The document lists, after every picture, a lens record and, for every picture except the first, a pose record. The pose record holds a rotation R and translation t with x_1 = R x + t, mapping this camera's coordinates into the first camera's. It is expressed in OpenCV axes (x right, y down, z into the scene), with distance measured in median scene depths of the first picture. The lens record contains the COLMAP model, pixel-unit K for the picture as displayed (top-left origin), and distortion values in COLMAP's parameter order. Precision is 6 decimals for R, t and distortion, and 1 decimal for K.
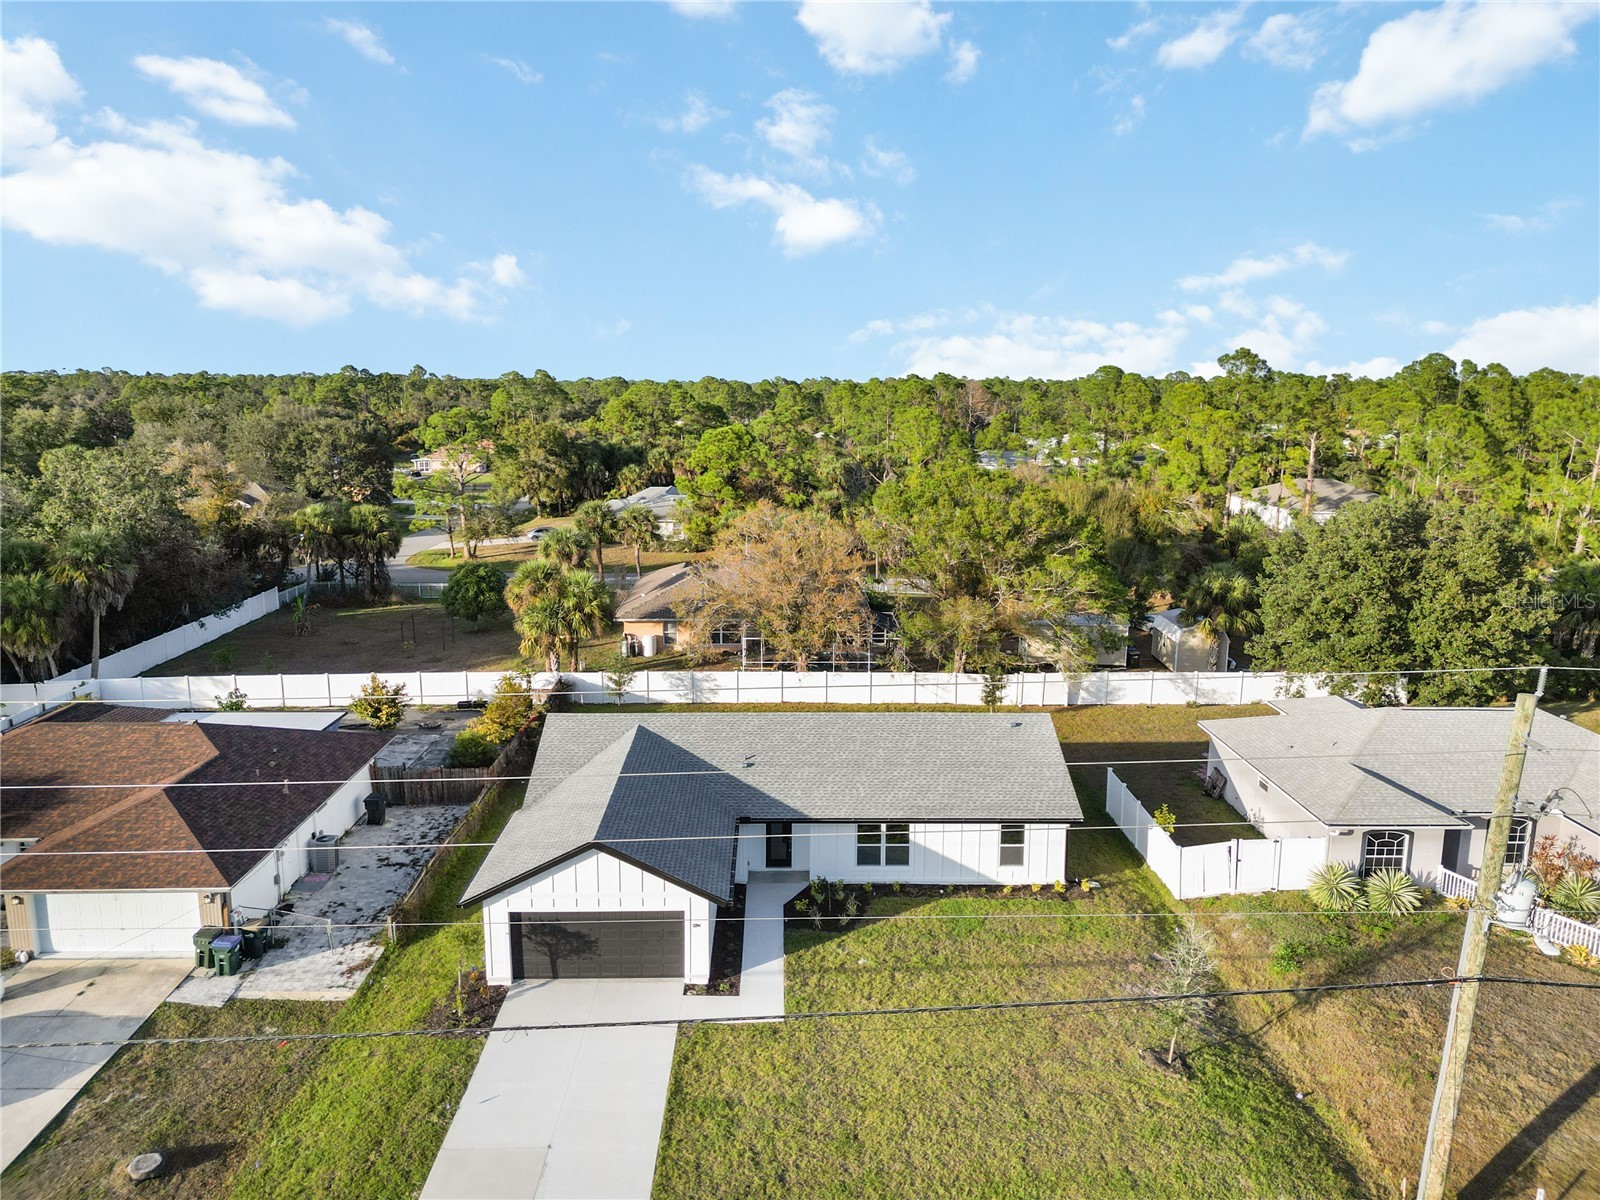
lens RADIAL K [[1122.9, 0, 798.1], [0, 1122.9, 595.3], [0, 0, 1]] dist [0.065096, -0.061698]
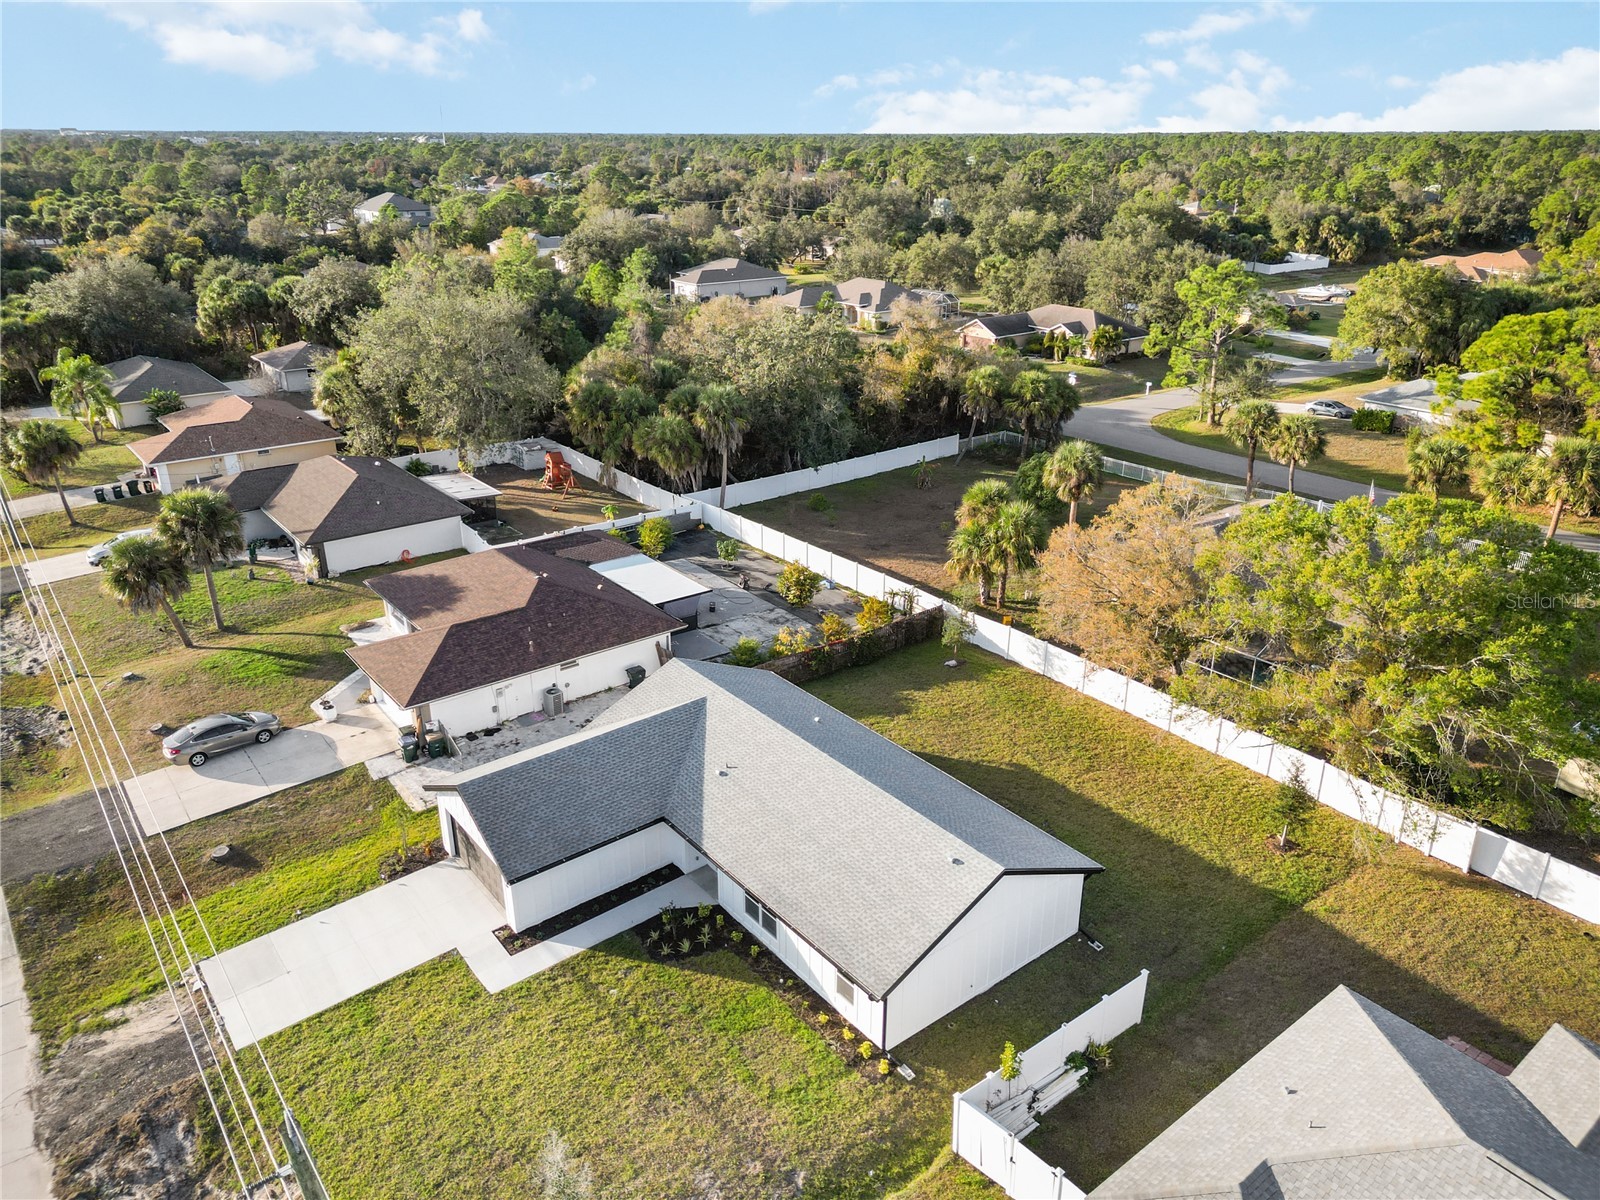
lens RADIAL K [[1122.9, 0, 798.1], [0, 1122.9, 595.3], [0, 0, 1]] dist [0.065096, -0.061698]
pose [[0.602214, 0.298161, -0.740567, 0.739404], [-0.145101, 0.953067, 0.265723, -0.300830], [0.785038, -0.052565, 0.617213, 0.435157]]
